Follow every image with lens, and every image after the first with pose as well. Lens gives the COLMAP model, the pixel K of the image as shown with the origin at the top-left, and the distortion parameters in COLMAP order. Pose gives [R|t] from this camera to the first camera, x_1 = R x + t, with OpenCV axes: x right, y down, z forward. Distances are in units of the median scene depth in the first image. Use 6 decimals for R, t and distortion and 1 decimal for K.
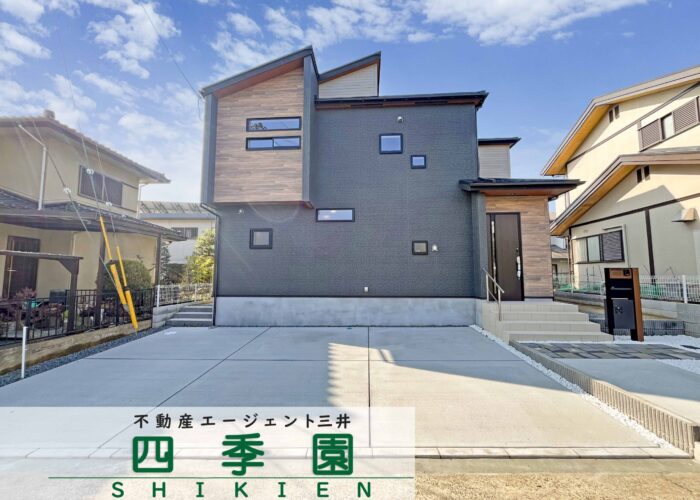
lens RADIAL K [[287.5, 0, 357.5], [0, 287.5, 254.2], [0, 0, 1]] dist [-0.001605, -0.000053]
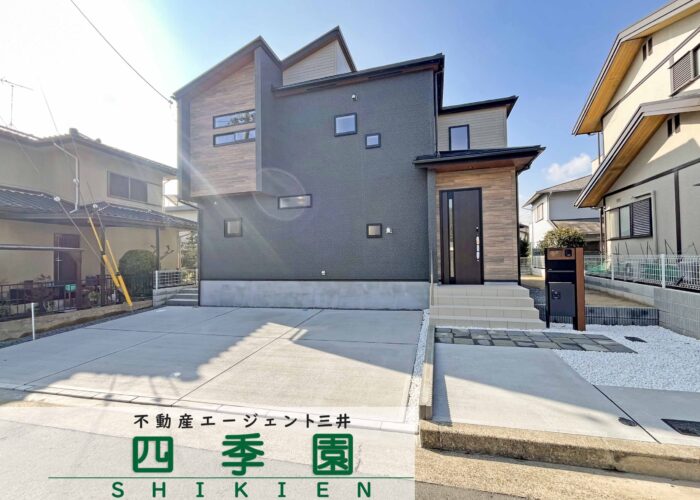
lens RADIAL K [[301.8, 0, 351.3], [0, 301.8, 255.2], [0, 0, 1]] dist [-0.000814, -0.000158]
pose [[0.975472, -0.019344, -0.219273, 0.361990], [0.034005, 0.997416, 0.063284, -0.006846], [0.217482, -0.069188, 0.973609, -0.026606]]
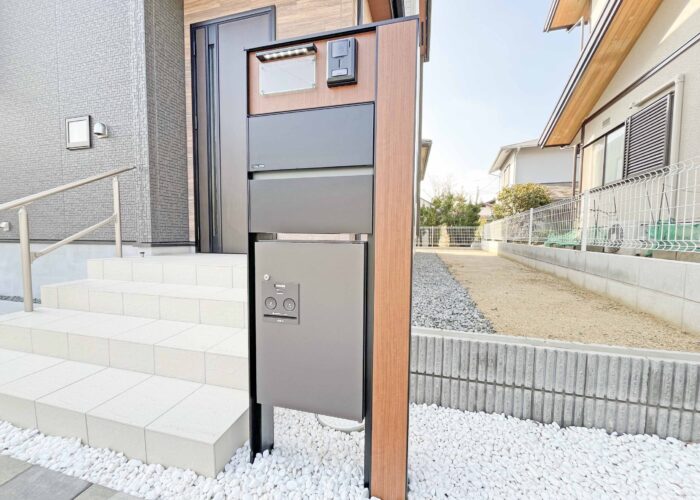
lens RADIAL K [[291.9, 0, 335.9], [0, 291.9, 257.3], [0, 0, 1]] dist [-0.013724, -0.000013]
pose [[0.975253, 0.023444, -0.219843, 0.710292], [0.010091, 0.988606, 0.150189, 0.103671], [0.220859, -0.148690, 0.963905, 0.612492]]
